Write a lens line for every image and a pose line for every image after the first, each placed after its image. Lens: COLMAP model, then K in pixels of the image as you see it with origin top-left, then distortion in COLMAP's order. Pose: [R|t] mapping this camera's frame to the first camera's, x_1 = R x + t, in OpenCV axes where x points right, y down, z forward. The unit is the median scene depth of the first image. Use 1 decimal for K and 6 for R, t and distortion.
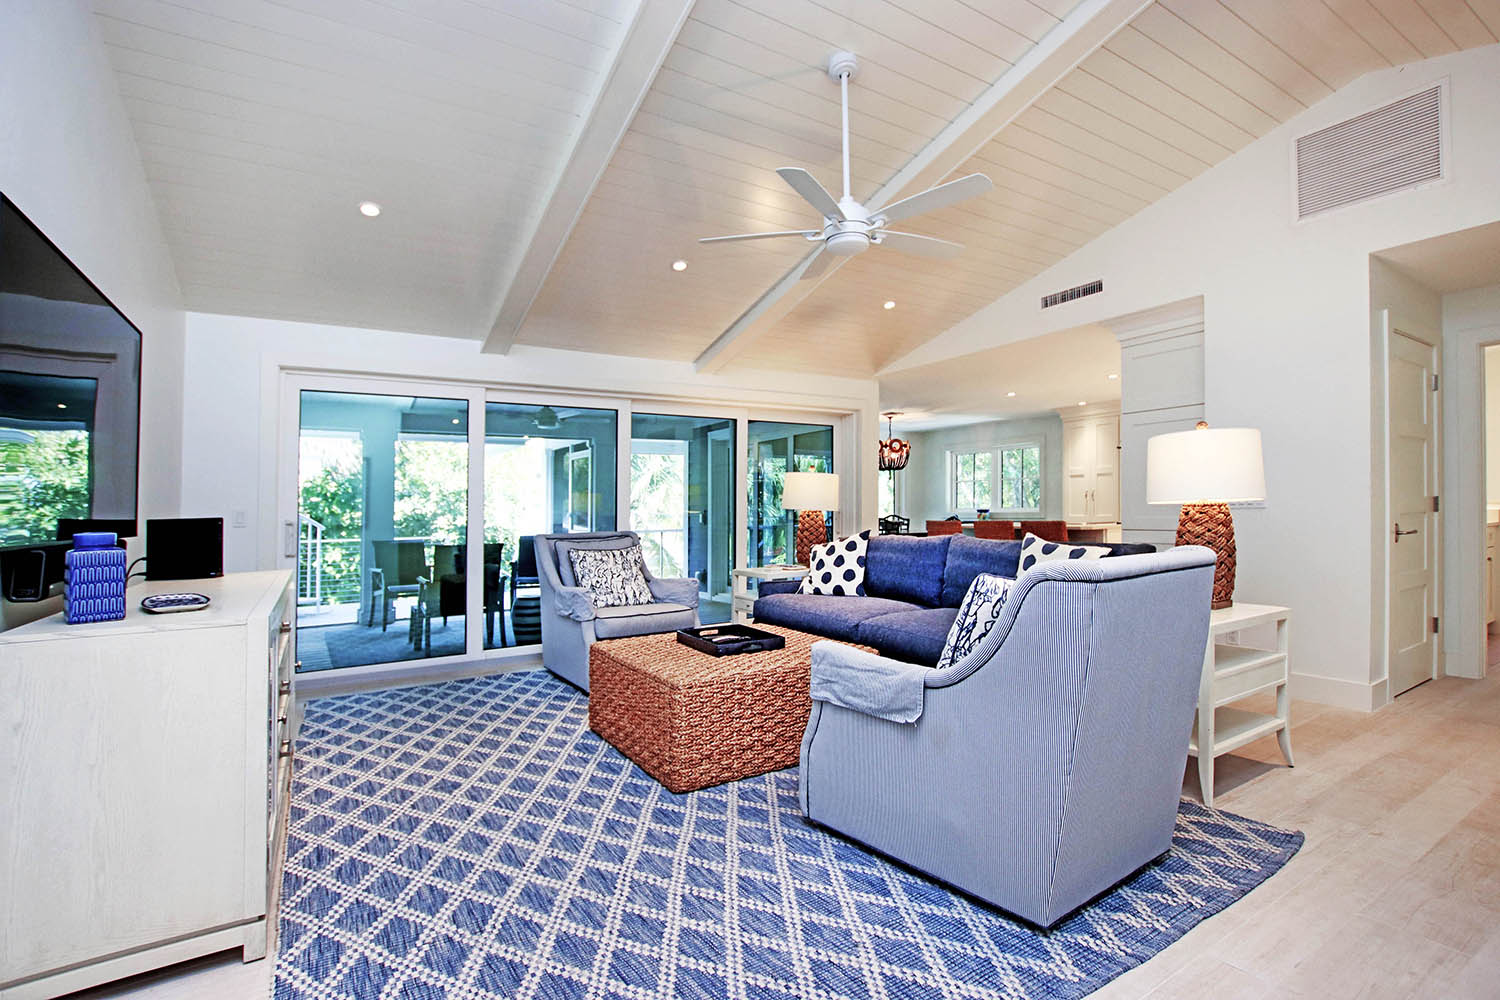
lens RADIAL K [[708.8, 0, 750.0], [0, 708.8, 500.0], [0, 0, 1]] dist [-0.000056, -0.000003]
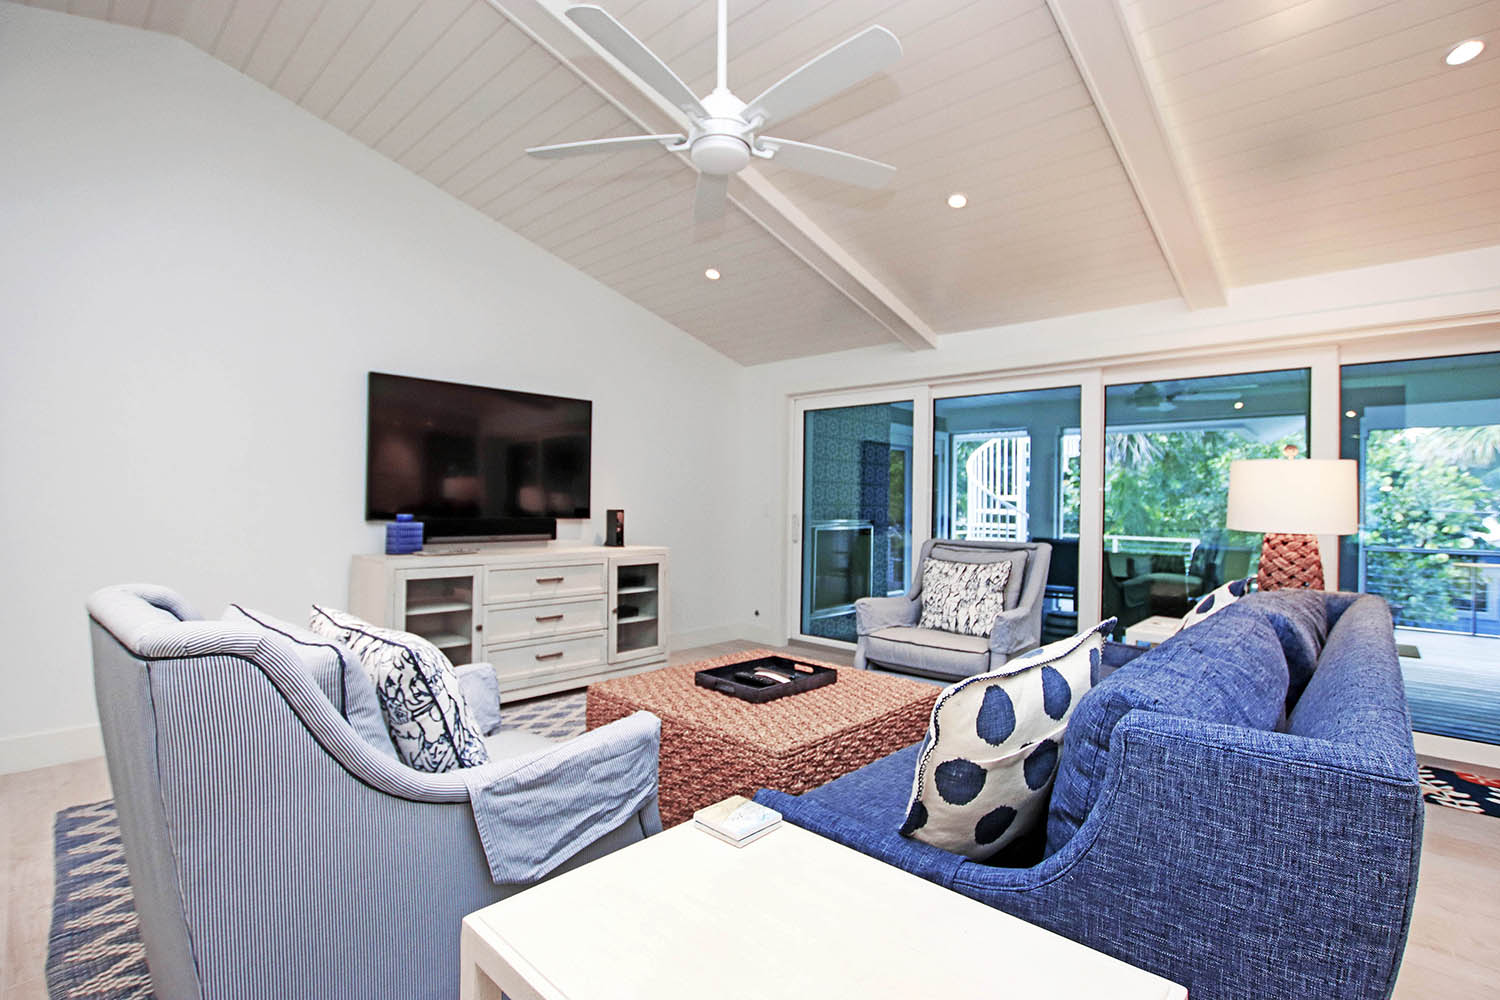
lens RADIAL K [[713.9, 0, 750.6], [0, 713.9, 484.4], [0, 0, 1]] dist [-0.000598, -0.000085]
pose [[0.275250, 0.001002, -0.961372, 0.555153], [-0.006063, 0.999981, -0.000694, -0.021201], [0.961354, 0.006020, 0.275251, 0.539468]]
